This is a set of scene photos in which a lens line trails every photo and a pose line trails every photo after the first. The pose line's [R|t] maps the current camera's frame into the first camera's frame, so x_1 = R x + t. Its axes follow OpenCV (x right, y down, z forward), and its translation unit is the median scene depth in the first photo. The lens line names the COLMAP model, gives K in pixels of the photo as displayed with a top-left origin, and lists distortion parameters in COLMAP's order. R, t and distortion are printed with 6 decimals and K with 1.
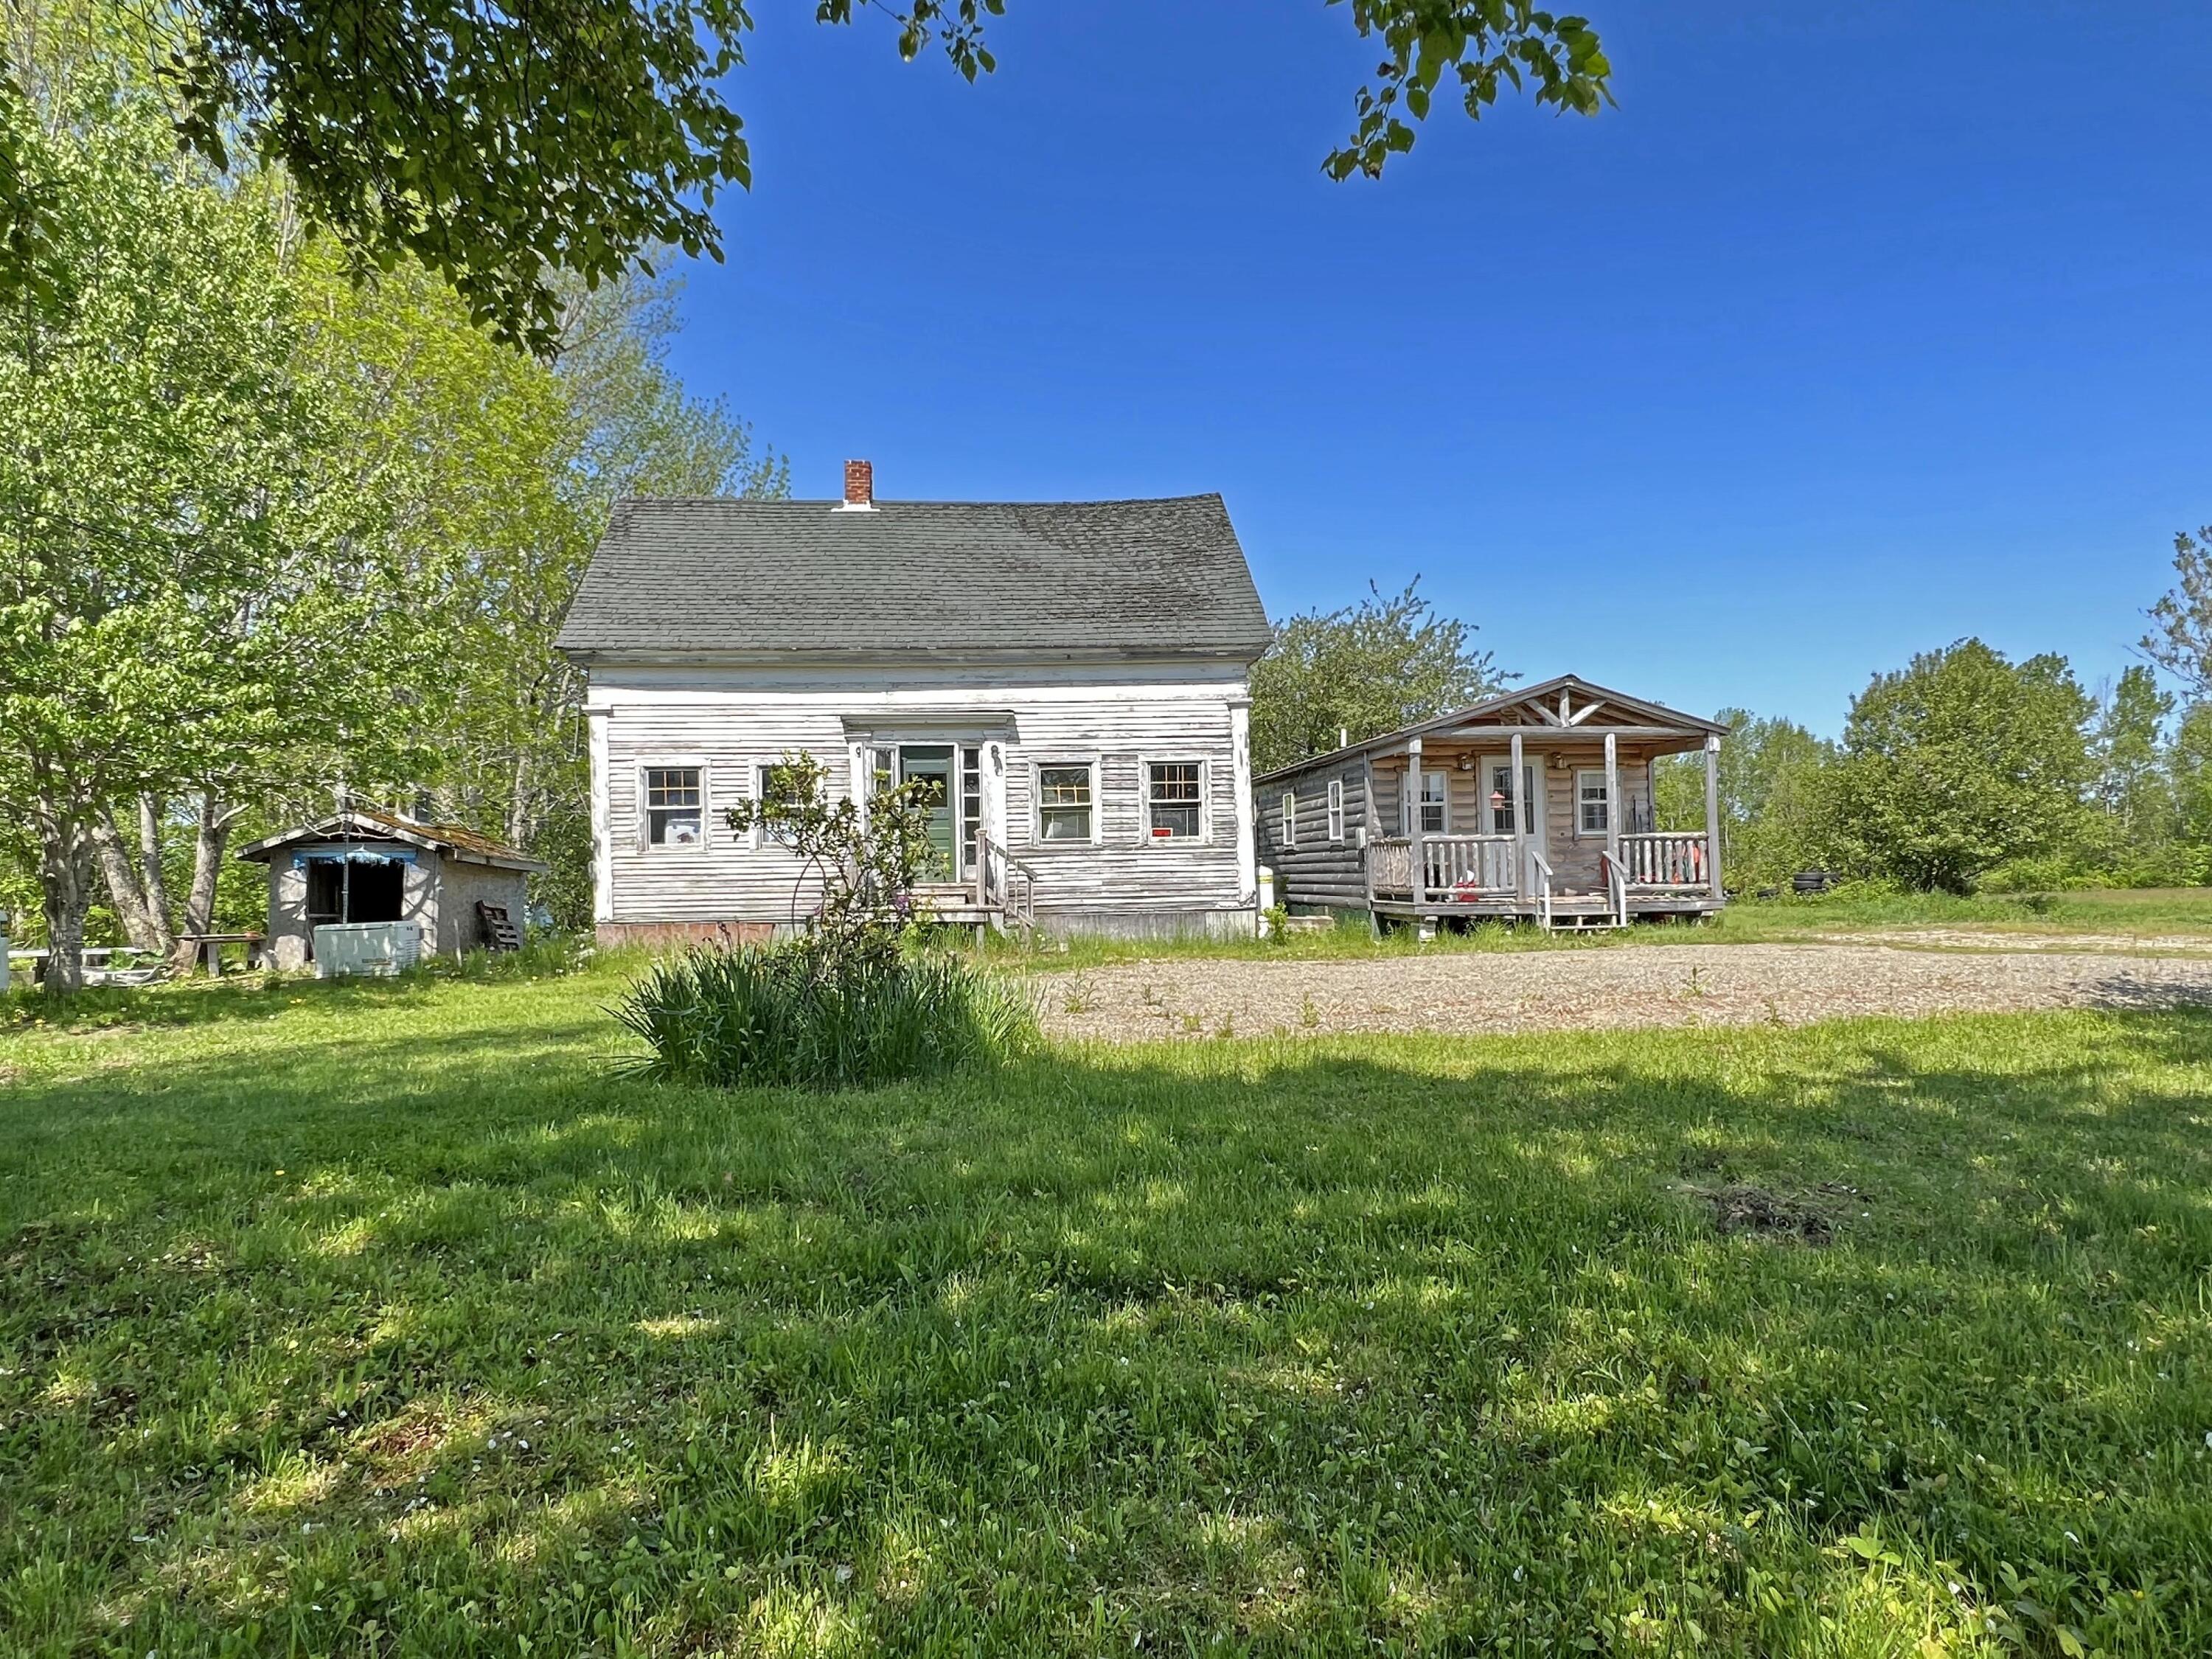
lens RADIAL K [[1288.9, 0, 1102.3], [0, 1288.9, 841.2], [0, 0, 1]] dist [-0.007148, 0.000091]
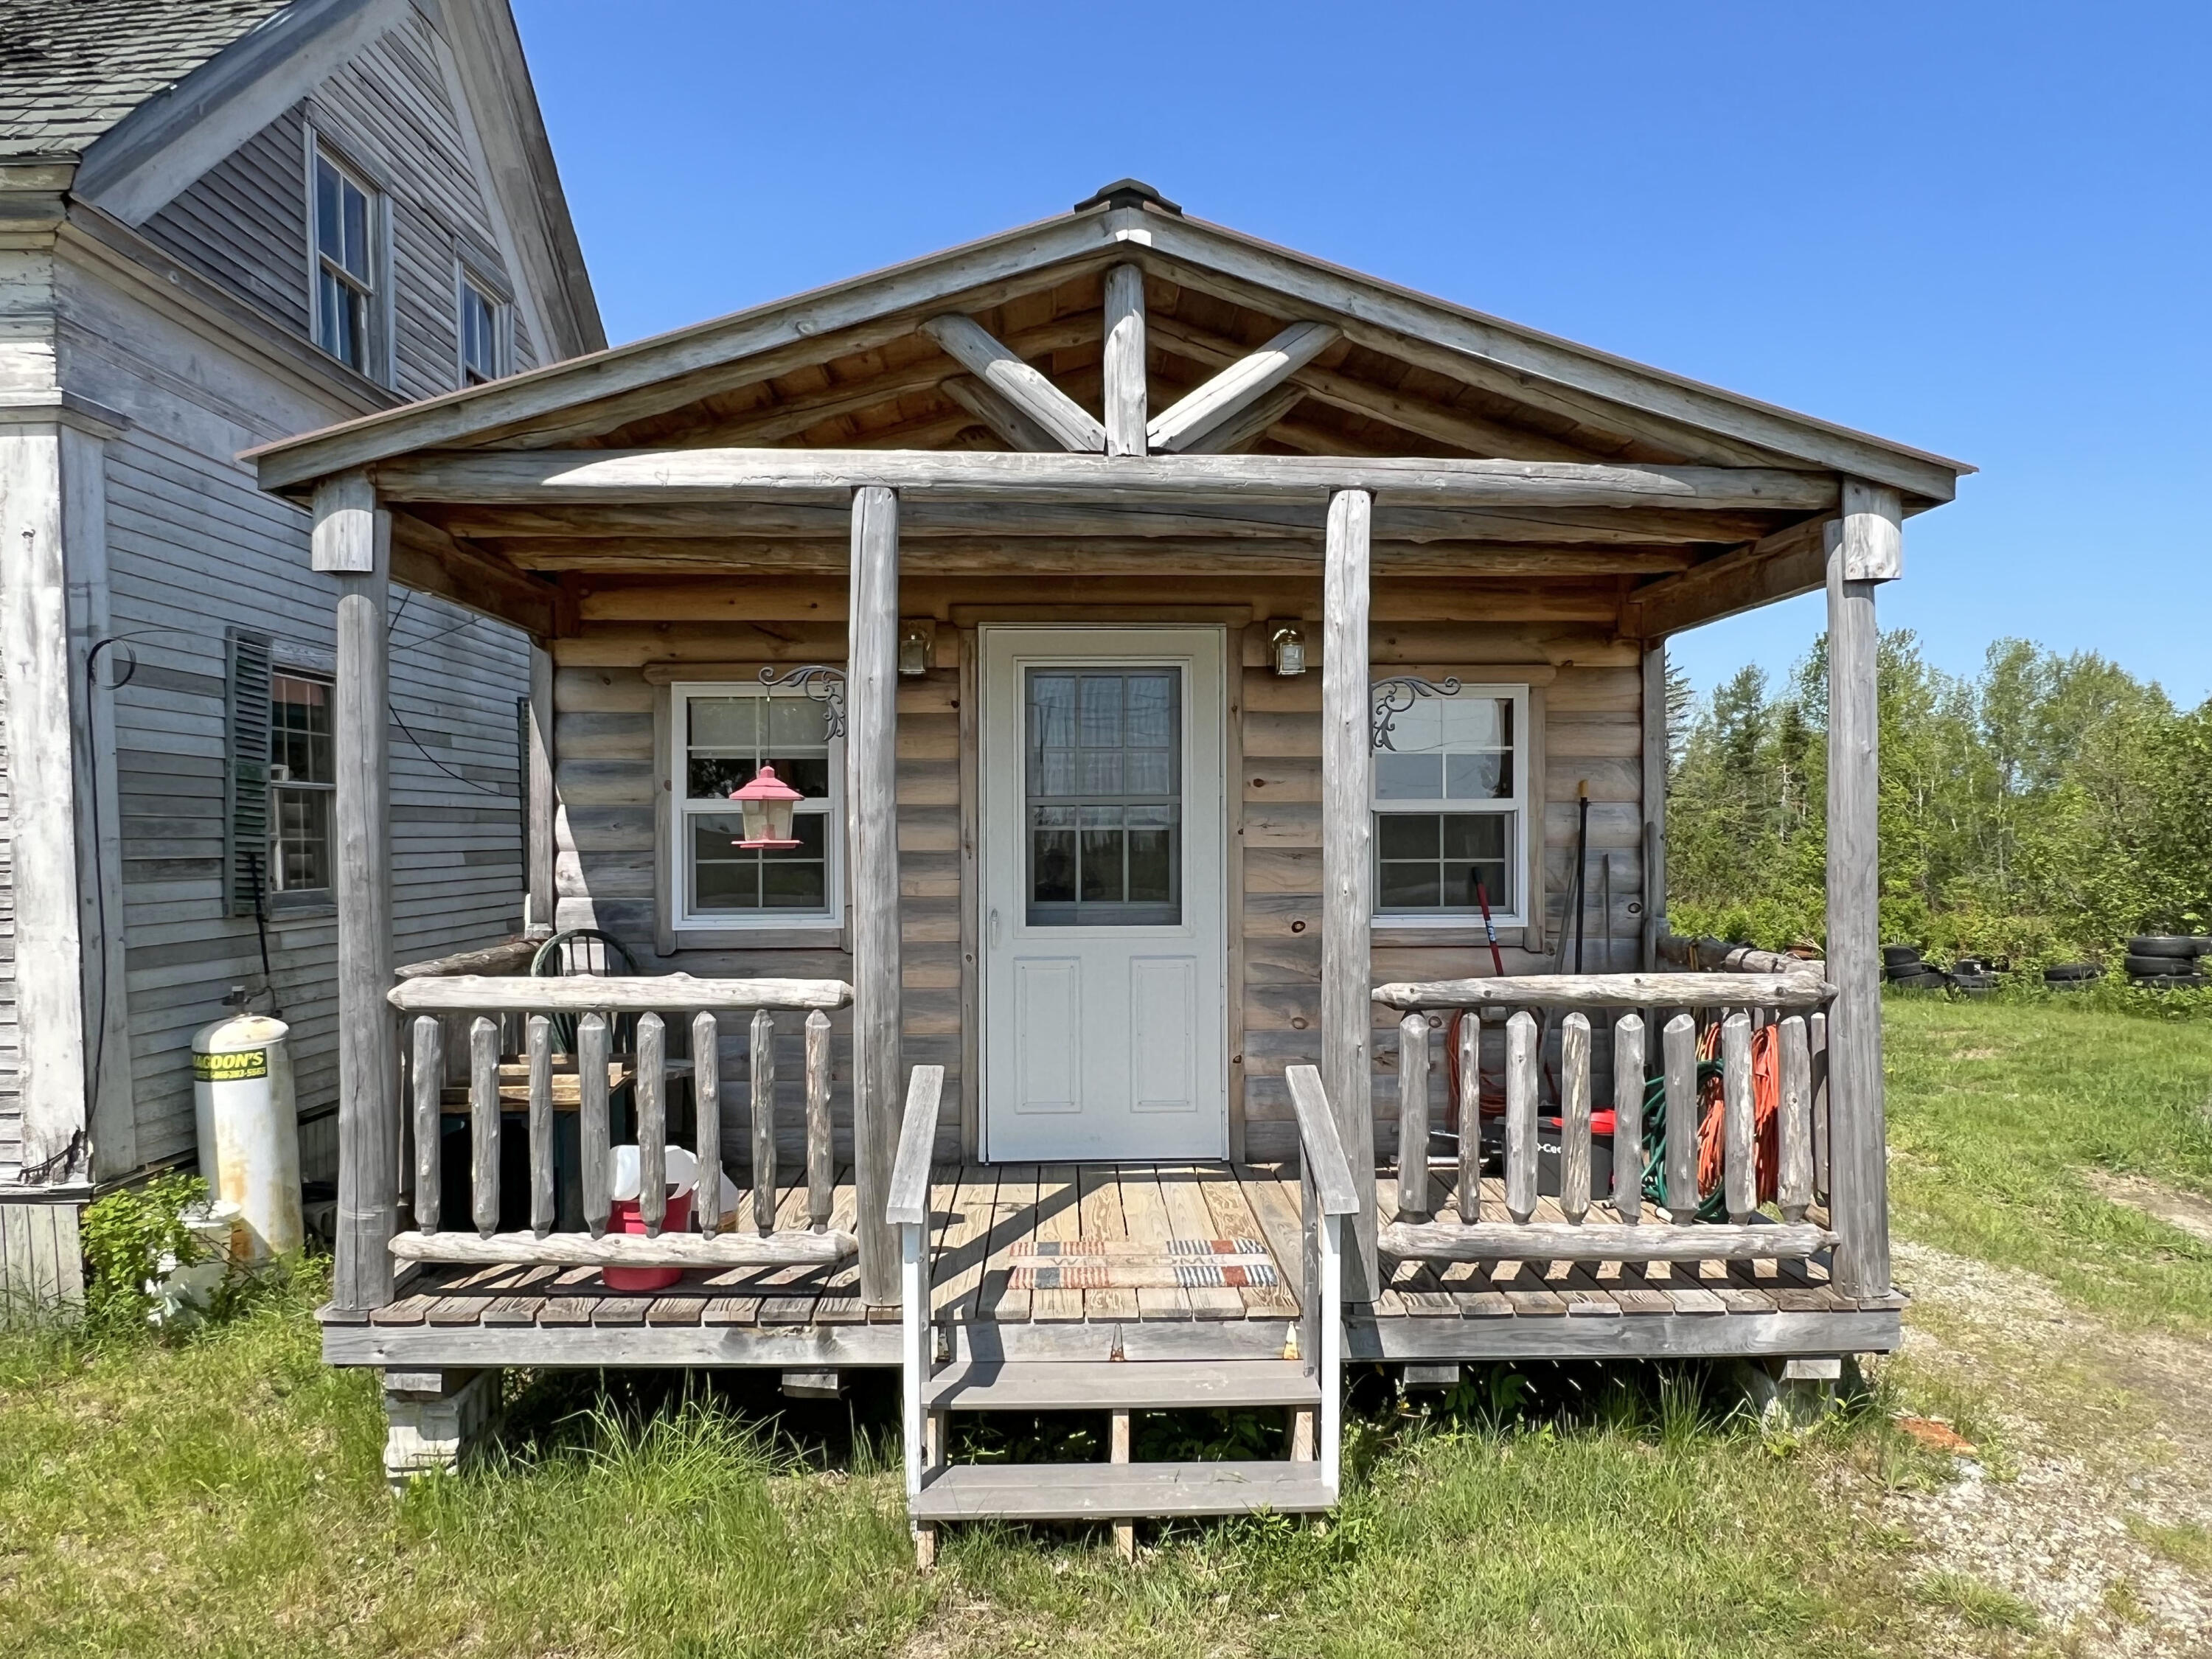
lens RADIAL K [[1543.1, 0, 1113.6], [0, 1543.1, 864.5], [0, 0, 1]] dist [-0.000498, -0.000002]
pose [[0.997414, 0.016936, -0.069850, 0.372143], [-0.014182, 0.999109, 0.039744, -0.033146], [0.070461, -0.038651, 0.996765, 0.743739]]
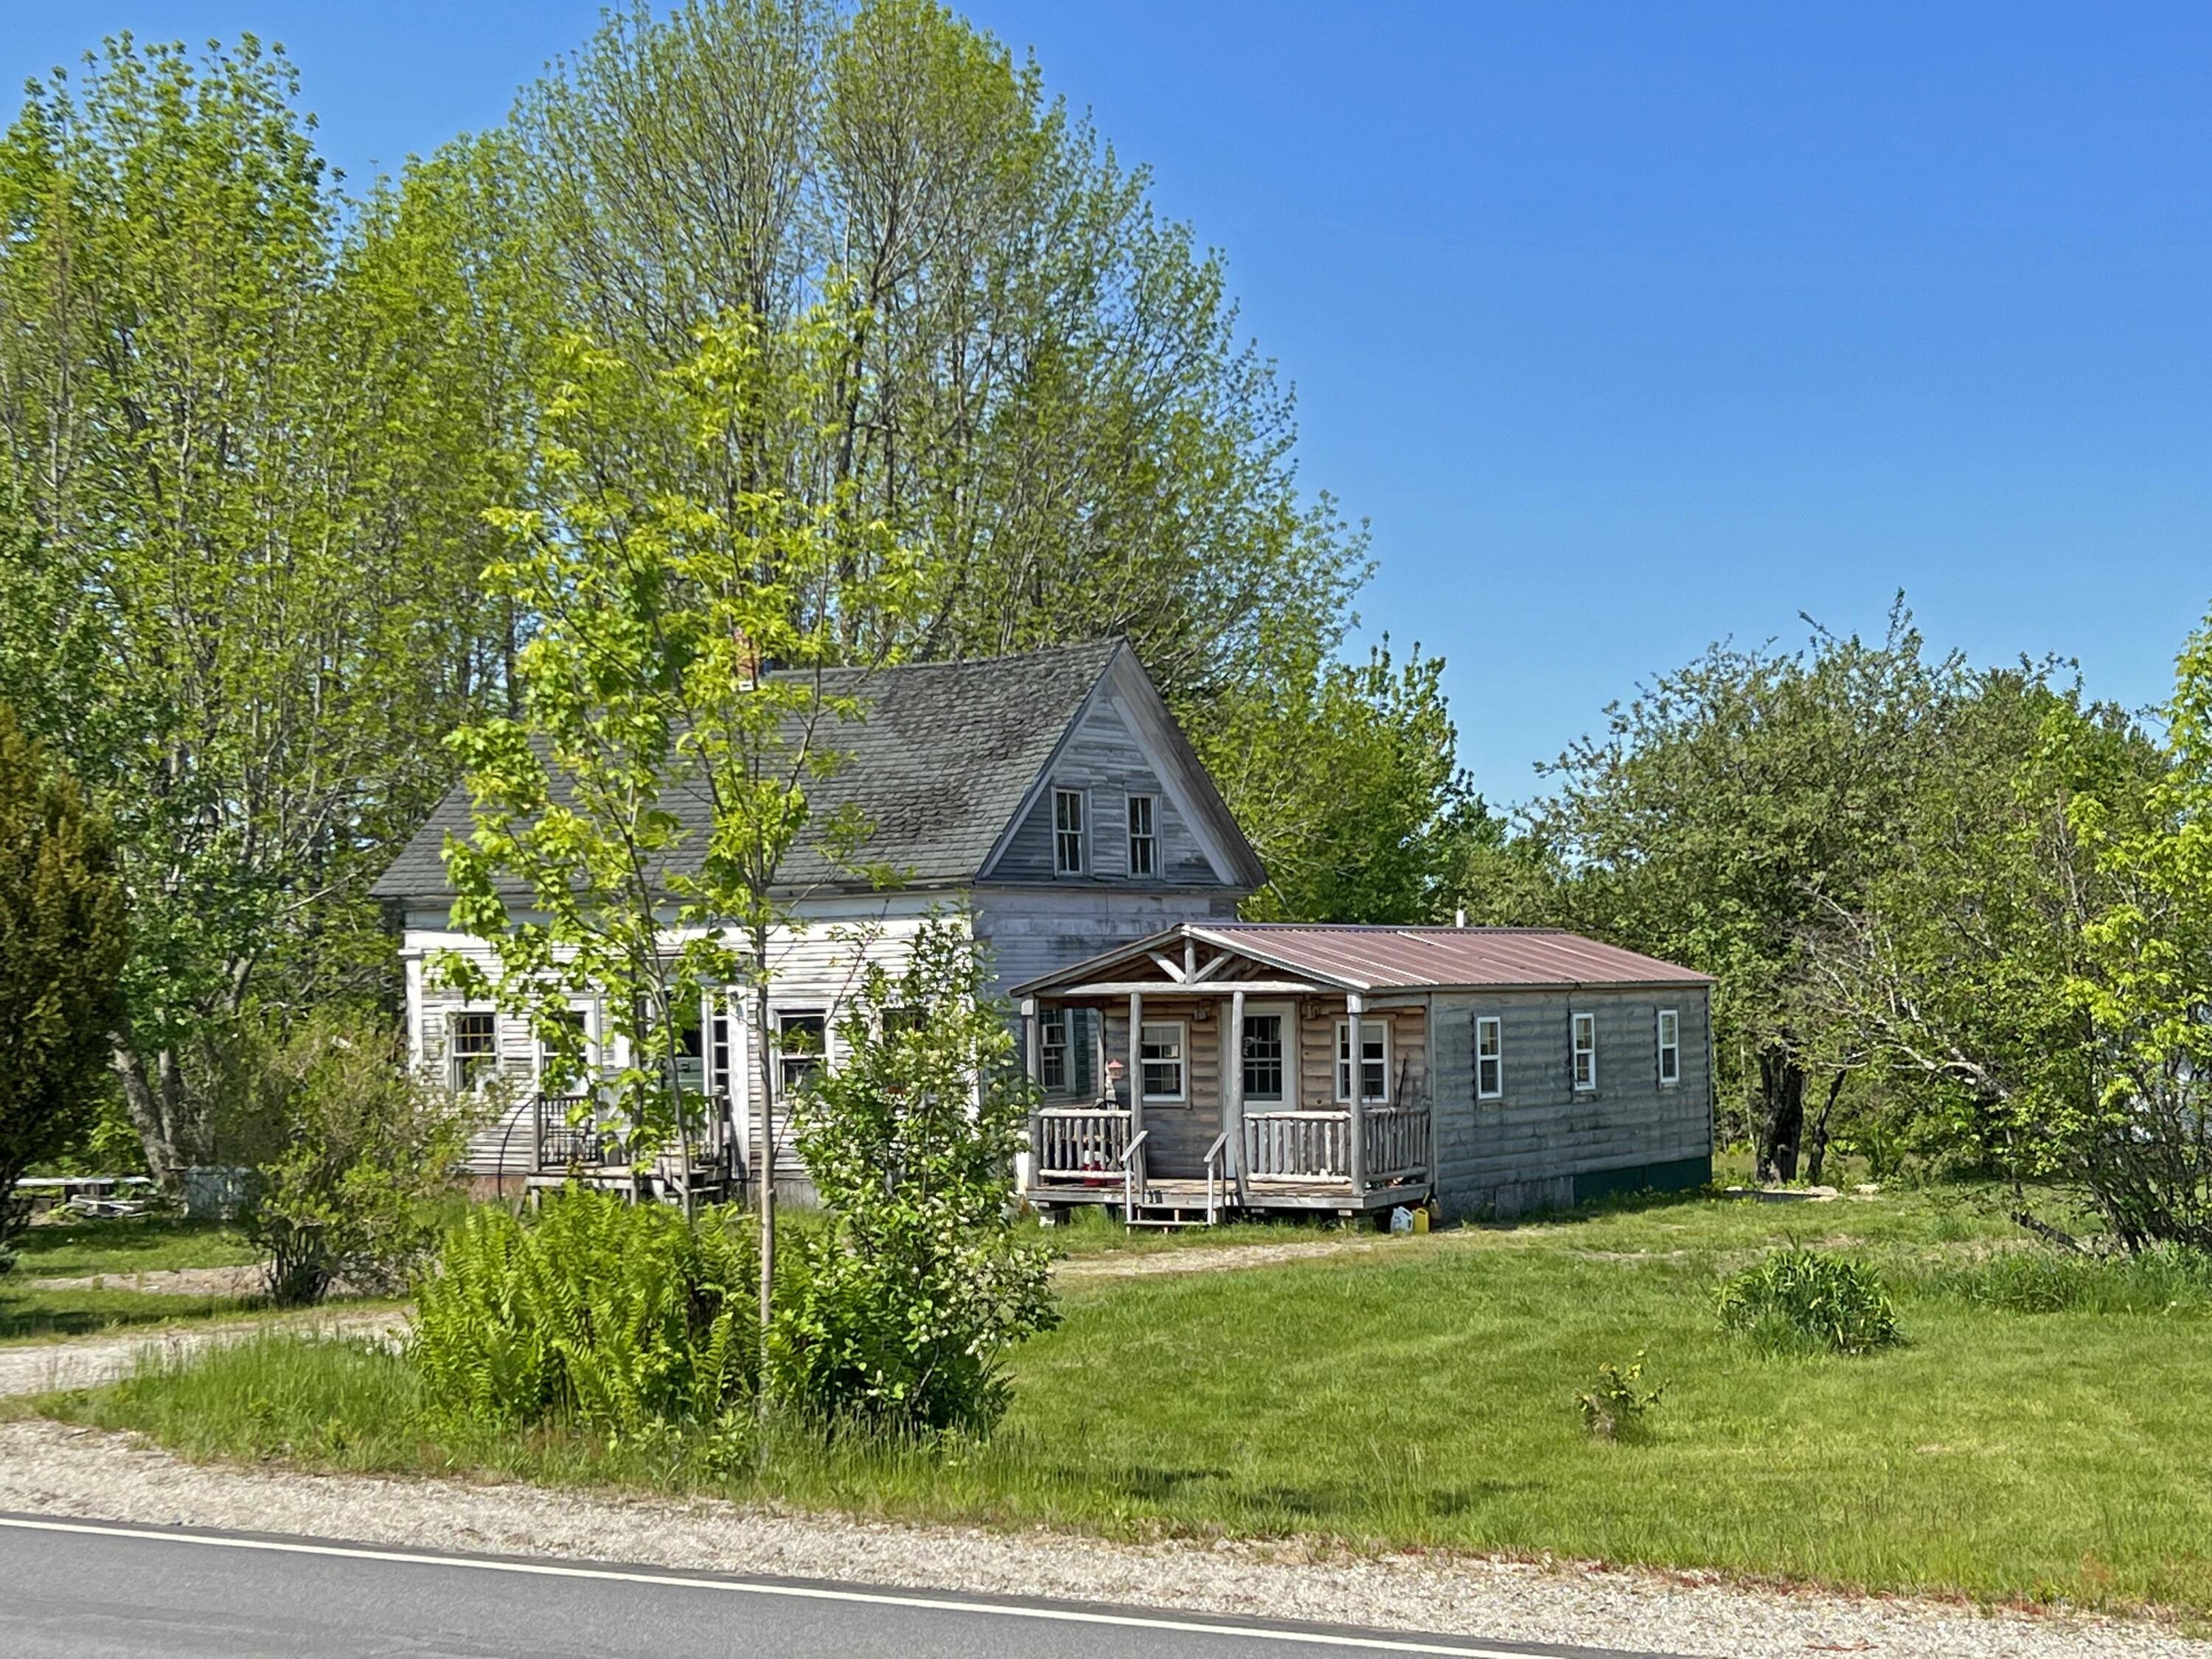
lens RADIAL K [[3448.1, 0, 1109.7], [0, 3448.1, 830.2], [0, 0, 1]] dist [-0.040799, 0.000000]
pose [[0.813798, -0.020140, -0.580799, 1.600908], [0.010628, 0.999748, -0.019776, -0.142357], [0.581051, 0.009921, 0.813806, -0.843755]]
